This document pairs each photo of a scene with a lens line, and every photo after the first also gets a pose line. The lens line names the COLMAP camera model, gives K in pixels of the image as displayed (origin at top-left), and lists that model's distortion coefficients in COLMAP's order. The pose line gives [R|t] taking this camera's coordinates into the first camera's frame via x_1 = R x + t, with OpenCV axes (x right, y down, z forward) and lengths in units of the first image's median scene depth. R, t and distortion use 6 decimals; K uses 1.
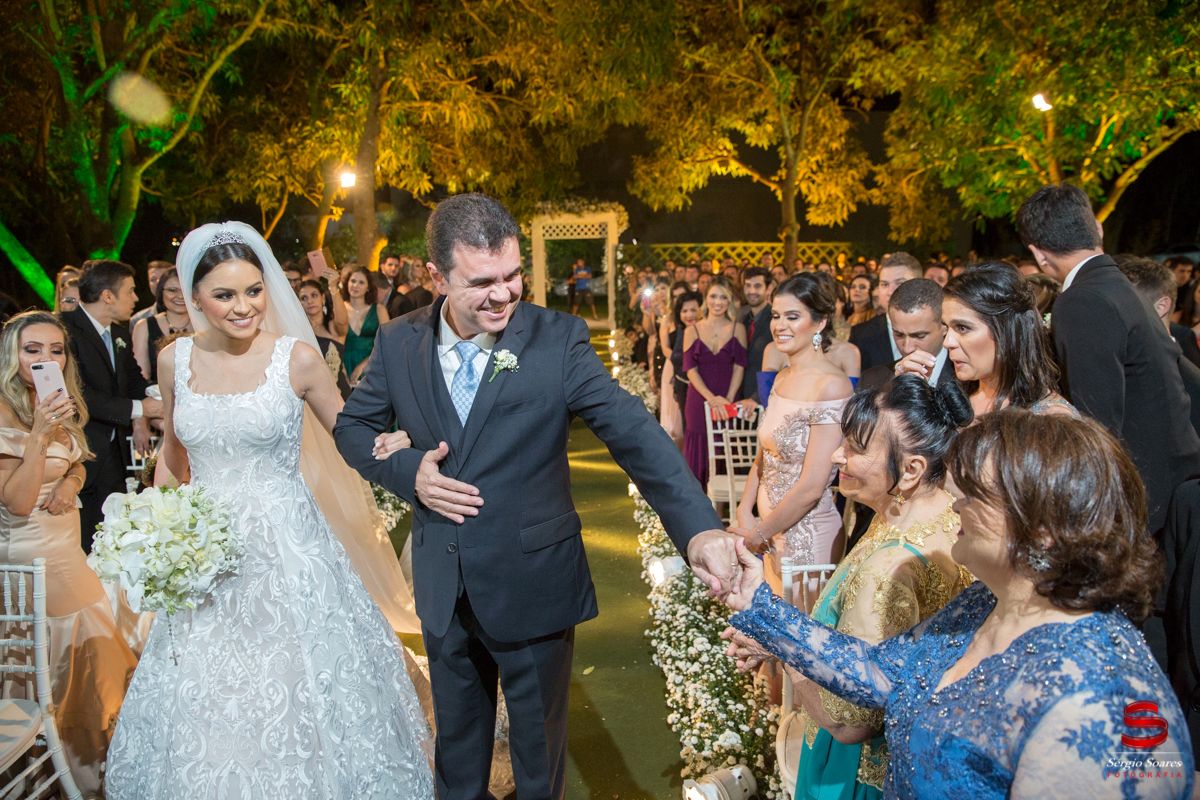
lens RADIAL K [[806.6, 0, 600.0], [0, 806.6, 400.0], [0, 0, 1]] dist [-0.112395, 0.083986]
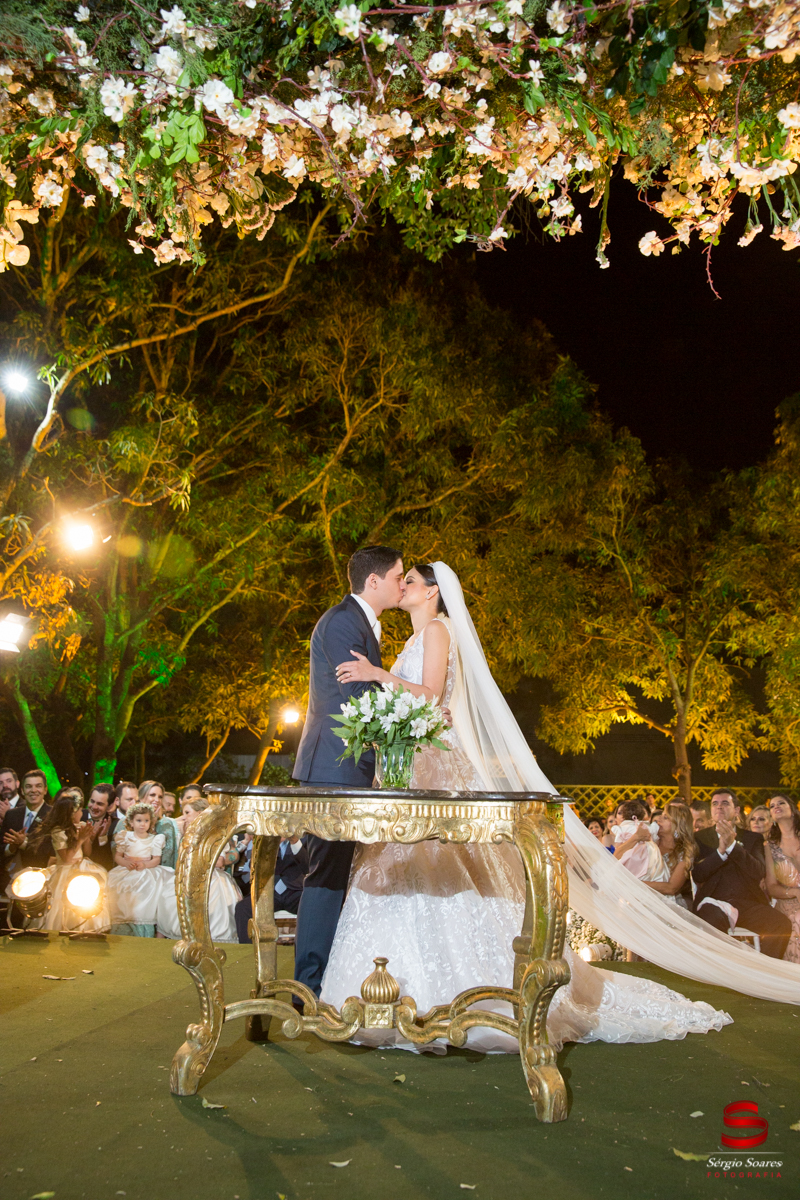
lens RADIAL K [[899.2, 0, 400.0], [0, 899.2, 600.0], [0, 0, 1]] dist [-0.085345, 0.009559]
pose [[0.993781, 0.013818, -0.110487, -0.019362], [-0.057575, 0.913094, -0.403664, 0.085416], [0.095308, 0.407515, 0.908211, -0.240775]]
